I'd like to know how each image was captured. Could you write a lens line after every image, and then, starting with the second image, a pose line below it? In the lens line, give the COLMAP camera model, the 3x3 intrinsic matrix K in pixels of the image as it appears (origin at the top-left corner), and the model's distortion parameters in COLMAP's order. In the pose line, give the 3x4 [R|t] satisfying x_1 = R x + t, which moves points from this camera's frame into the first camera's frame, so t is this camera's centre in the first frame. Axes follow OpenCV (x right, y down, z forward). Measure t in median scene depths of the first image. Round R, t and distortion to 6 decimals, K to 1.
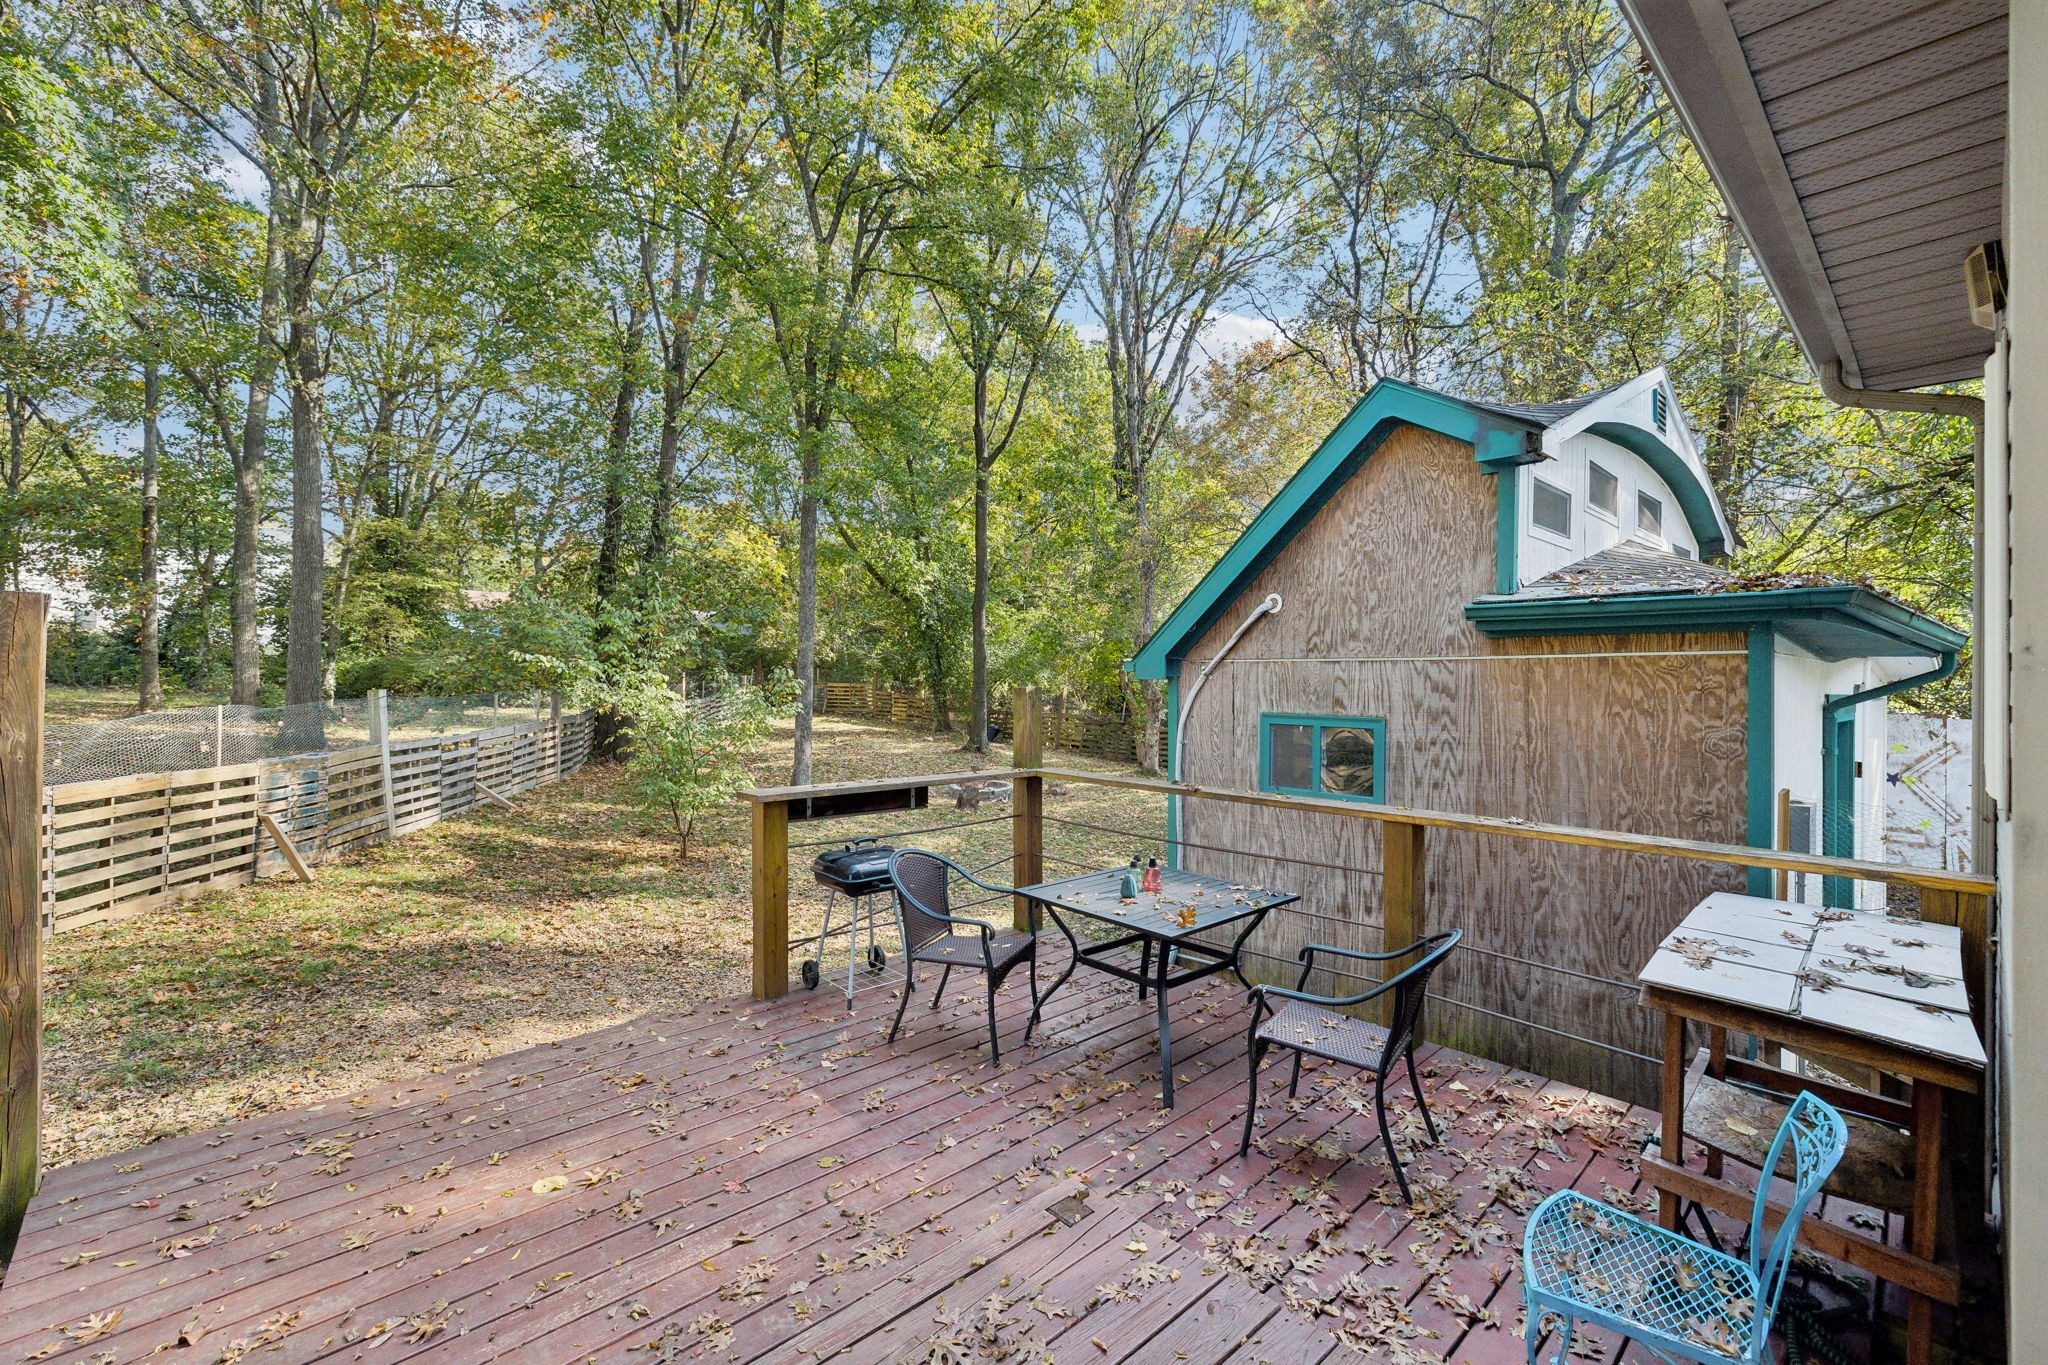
lens RADIAL K [[857.6, 0, 1020.5], [0, 857.6, 679.5], [0, 0, 1]] dist [-0.001923, 0.000095]
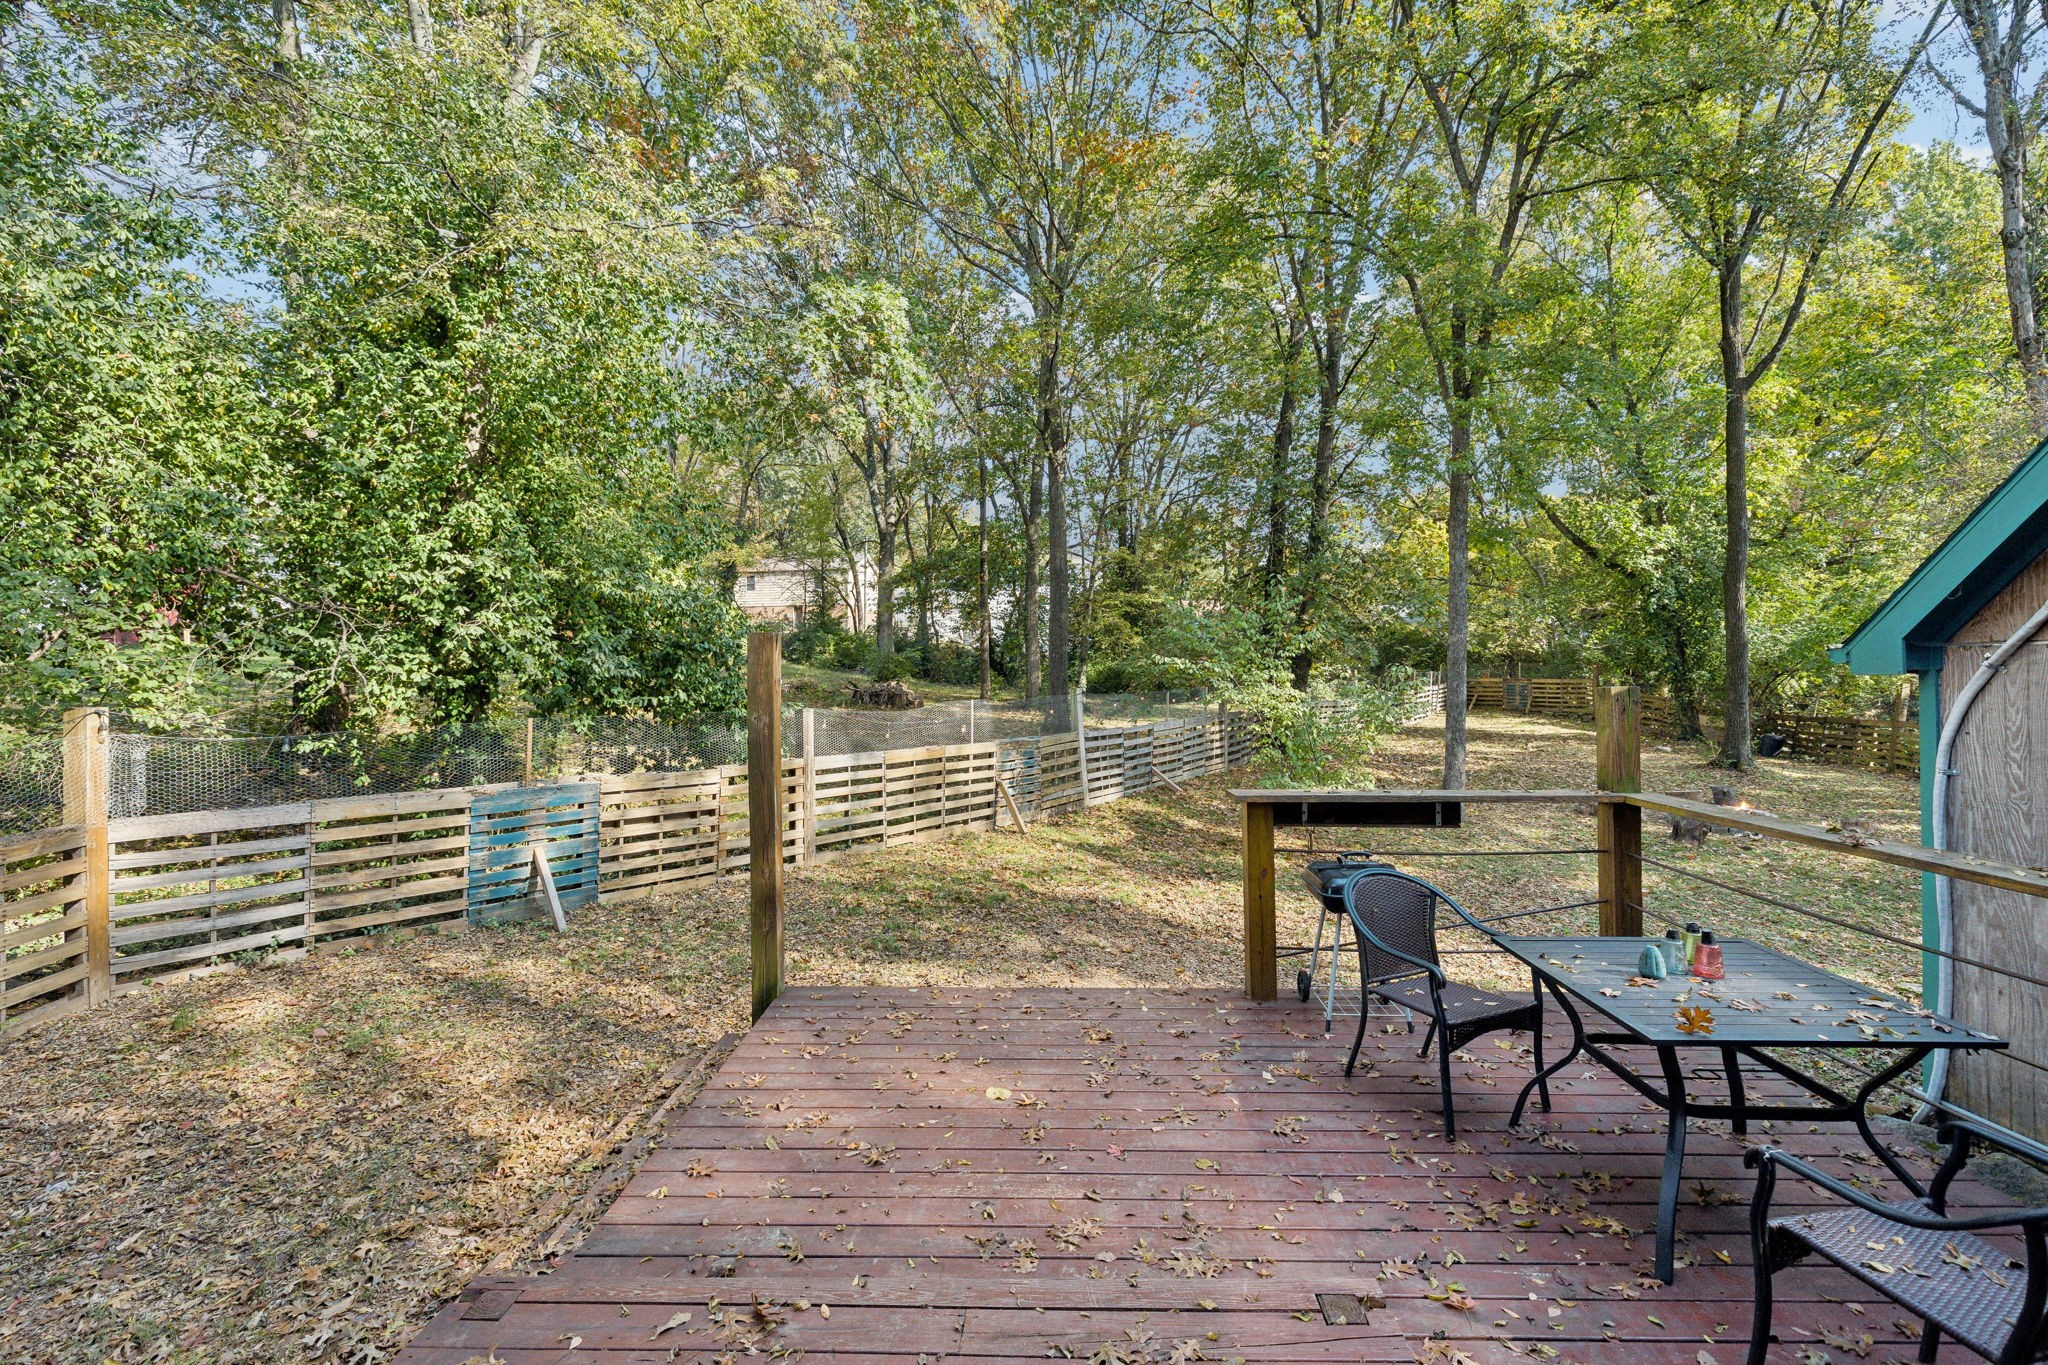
lens RADIAL K [[869.6, 0, 1023.5], [0, 869.6, 675.8], [0, 0, 1]] dist [-0.002899, -0.000206]
pose [[0.713591, -0.009888, -0.700493, 0.112100], [0.009653, 0.999944, -0.004282, -0.001829], [0.700496, -0.003706, 0.713647, 0.042497]]
